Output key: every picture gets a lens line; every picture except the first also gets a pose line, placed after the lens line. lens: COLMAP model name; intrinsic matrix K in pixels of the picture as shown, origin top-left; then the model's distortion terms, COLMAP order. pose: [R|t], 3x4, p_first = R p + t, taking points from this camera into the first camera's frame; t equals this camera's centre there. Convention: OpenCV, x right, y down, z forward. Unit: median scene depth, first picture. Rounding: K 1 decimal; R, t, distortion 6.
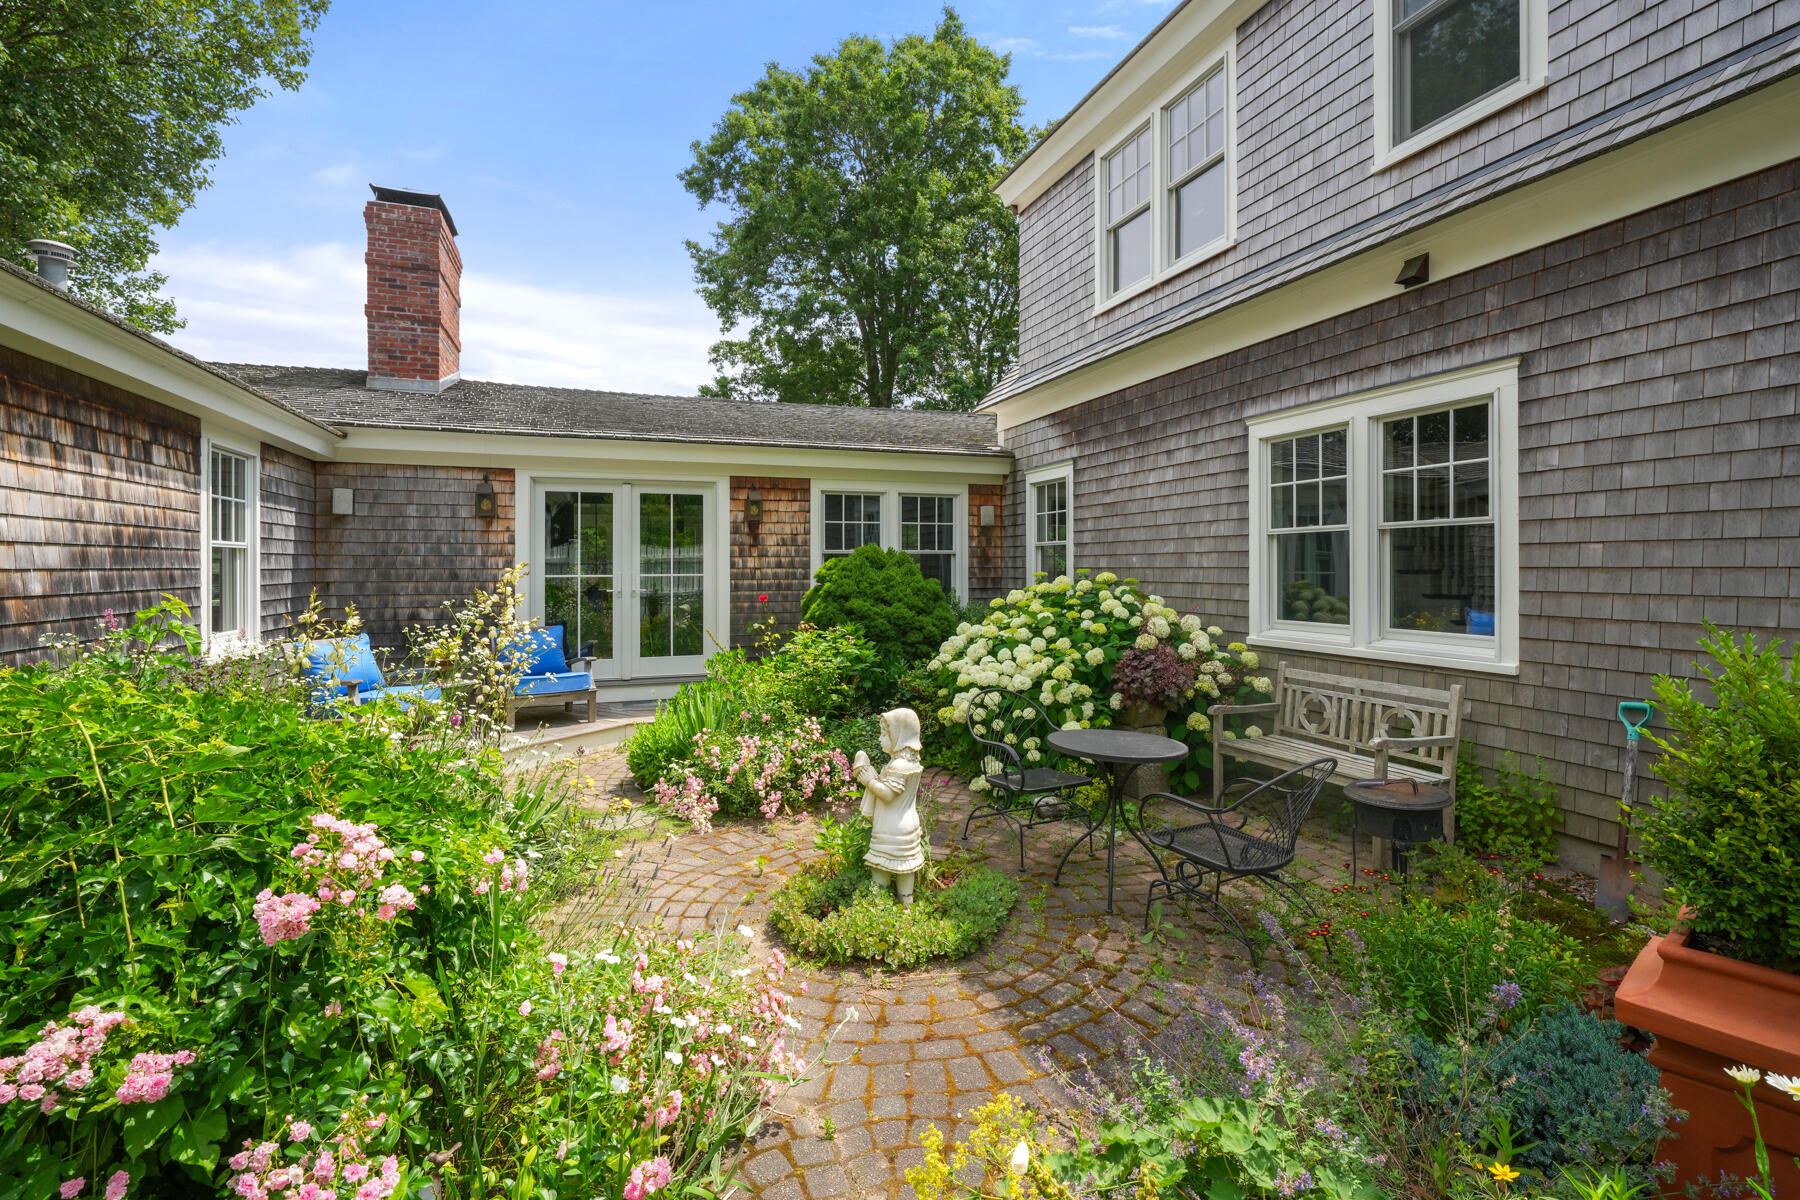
lens RADIAL K [[806.2, 0, 924.6], [0, 806.2, 575.3], [0, 0, 1]] dist [0.000620, 0.000064]
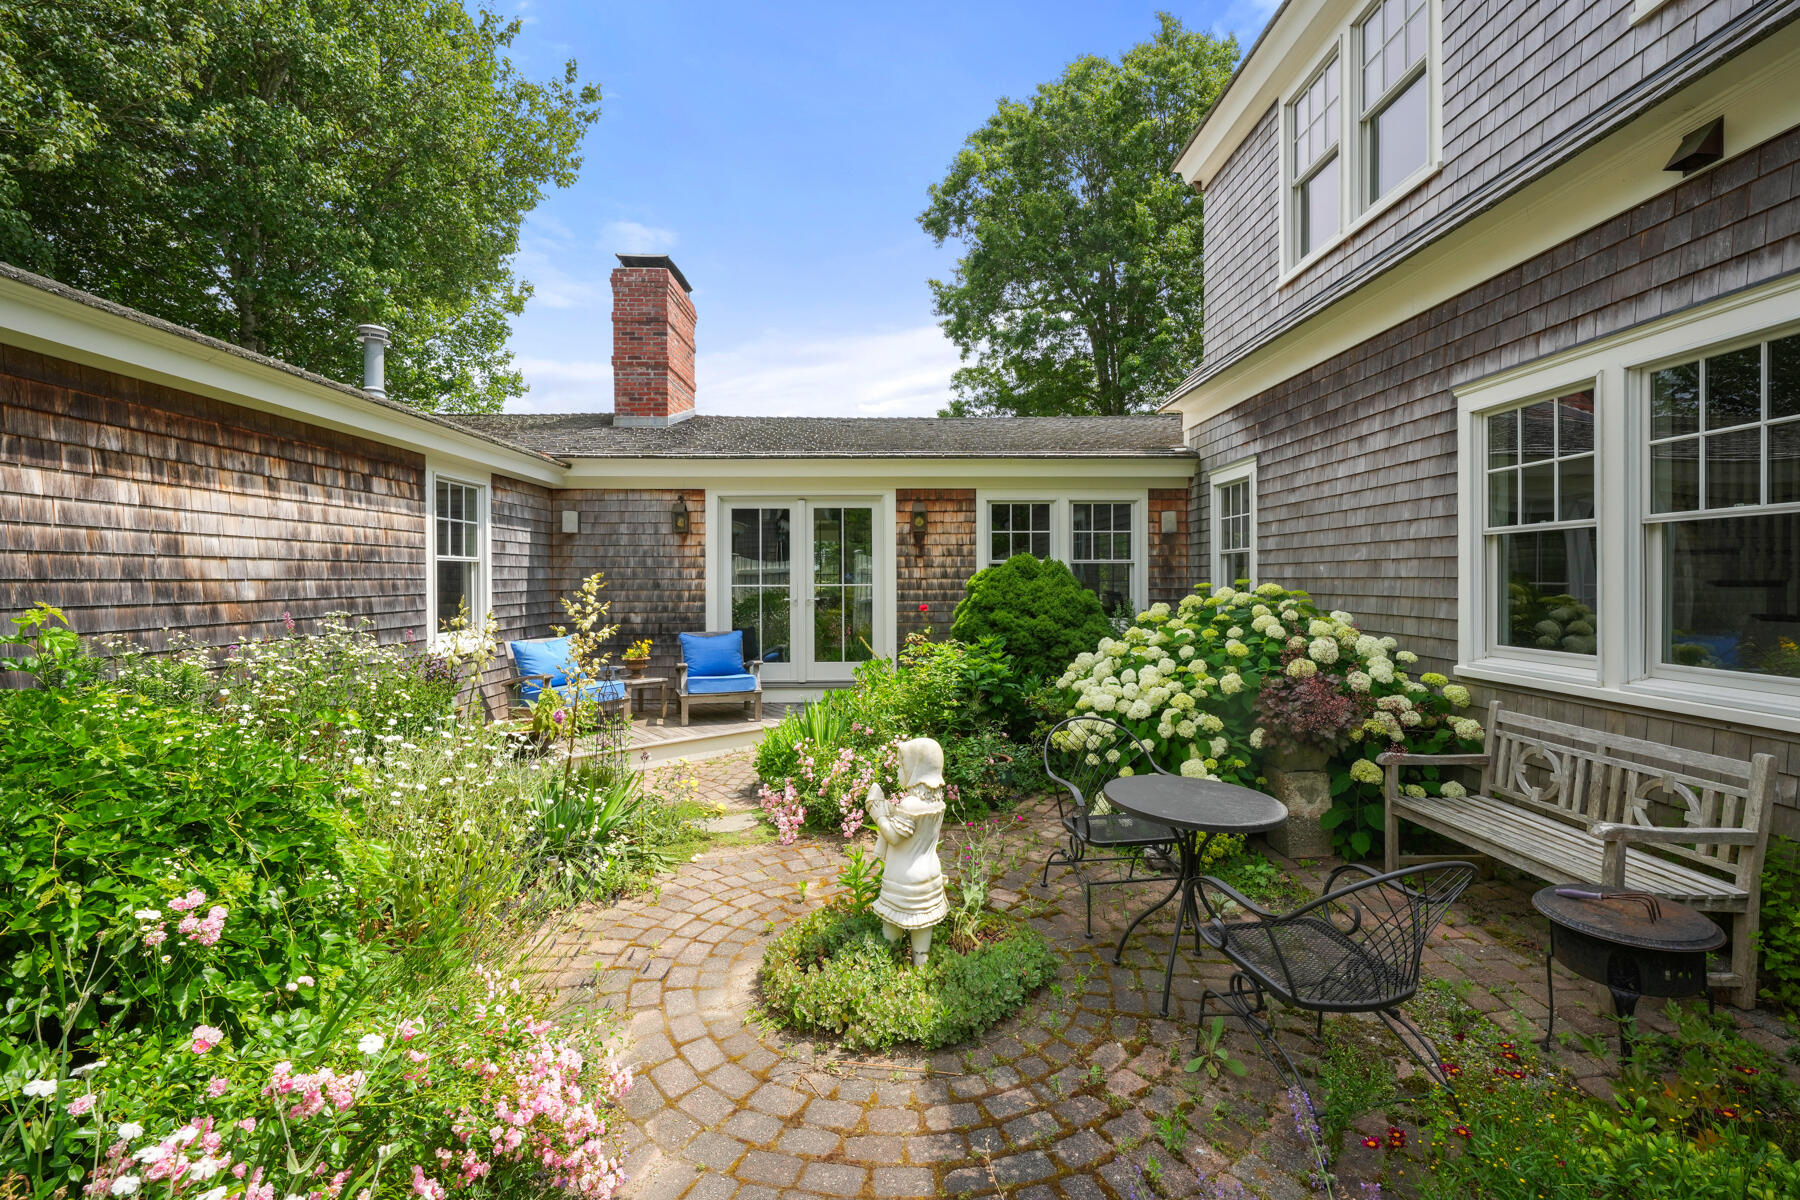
lens RADIAL K [[756.3, 0, 924.8], [0, 756.3, 587.2], [0, 0, 1]] dist [-0.001175, -0.000268]
pose [[0.947290, 0.003577, -0.320357, 0.127031], [-0.002763, 0.999992, 0.002994, -0.000888], [0.320365, -0.001951, 0.947292, 0.118284]]
